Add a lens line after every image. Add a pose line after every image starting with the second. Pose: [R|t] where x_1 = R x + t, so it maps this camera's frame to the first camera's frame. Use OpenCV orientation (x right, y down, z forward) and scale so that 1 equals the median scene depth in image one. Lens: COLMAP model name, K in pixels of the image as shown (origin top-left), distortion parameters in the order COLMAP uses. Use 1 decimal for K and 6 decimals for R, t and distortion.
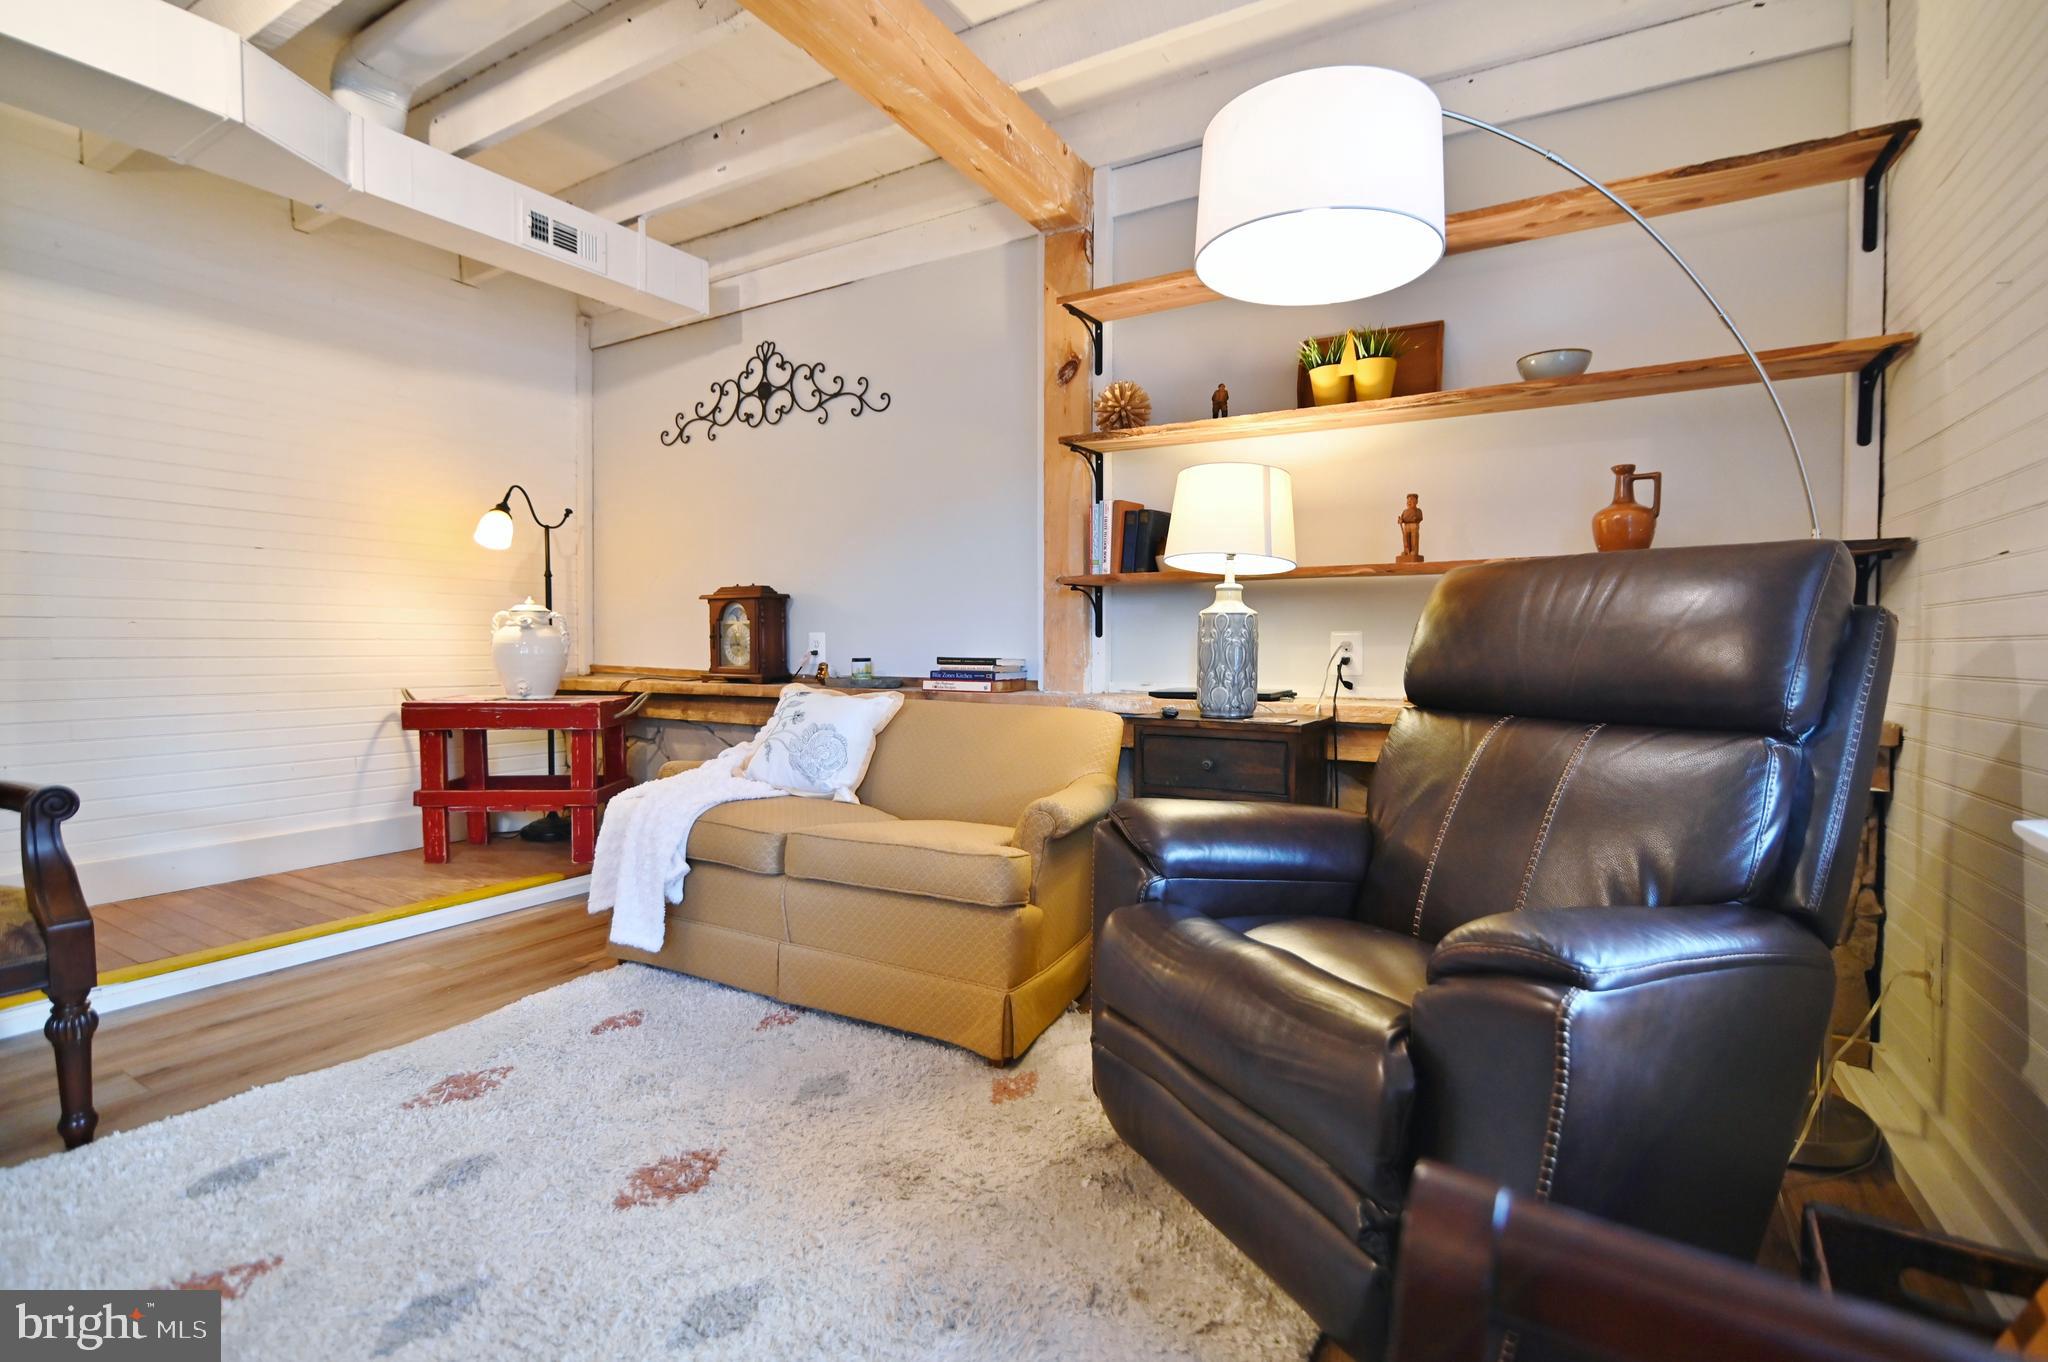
lens RADIAL K [[937.9, 0, 1020.6], [0, 937.9, 673.4], [0, 0, 1]] dist [-0.016962, -0.000078]
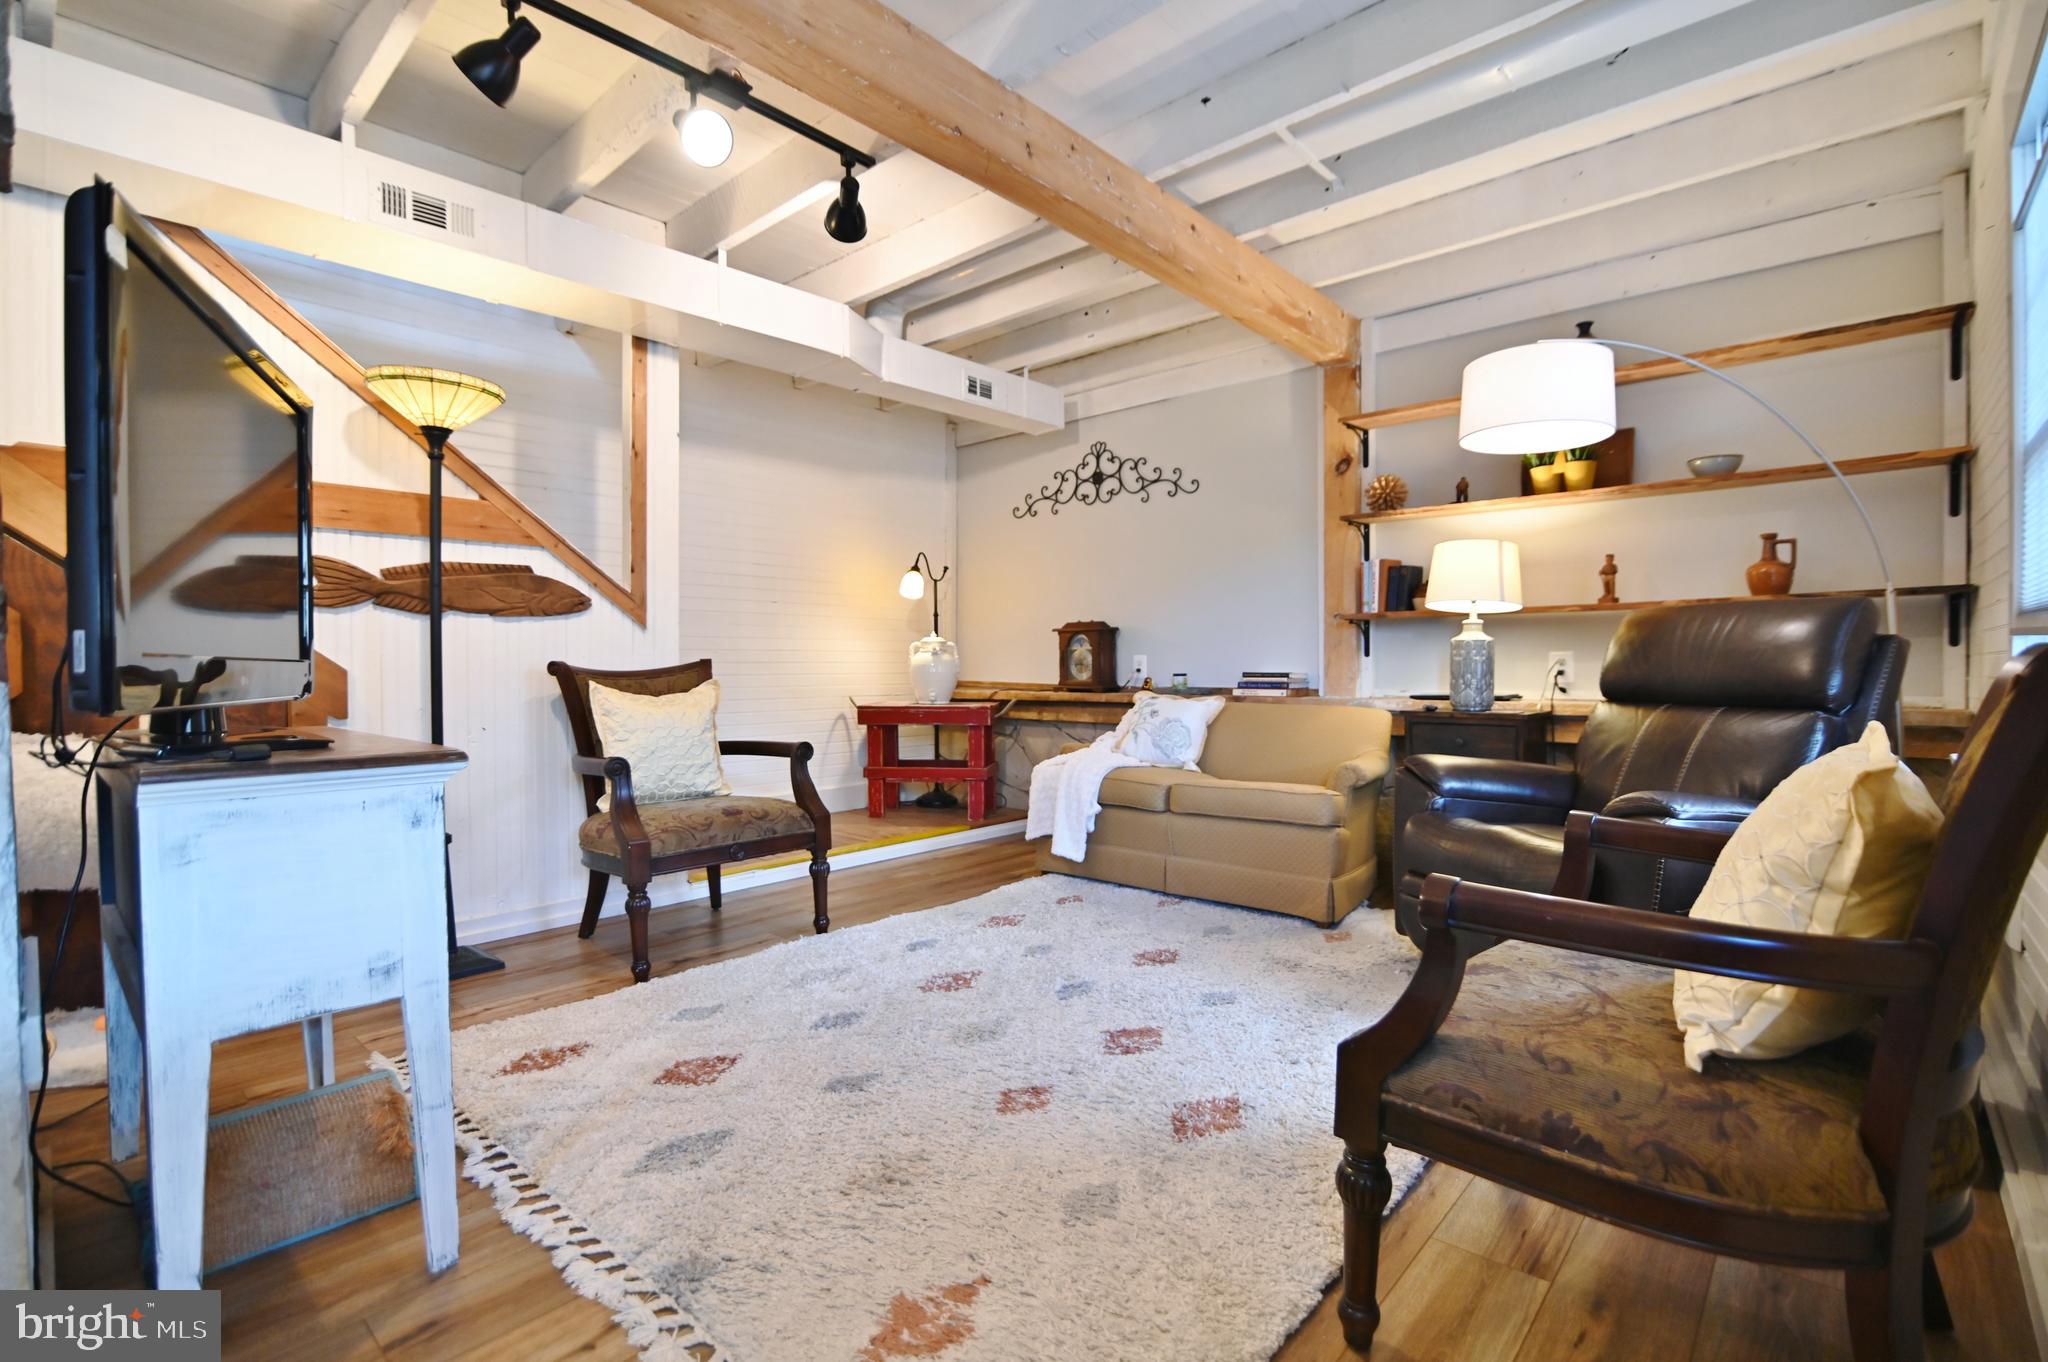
lens RADIAL K [[937.9, 0, 1026.9], [0, 937.9, 677.2], [0, 0, 1]] dist [-0.016962, -0.000078]
pose [[0.981024, -0.004198, -0.193841, -0.169874], [0.000628, 0.999829, -0.018473, 0.019637], [0.193886, 0.018001, 0.980859, -0.537471]]
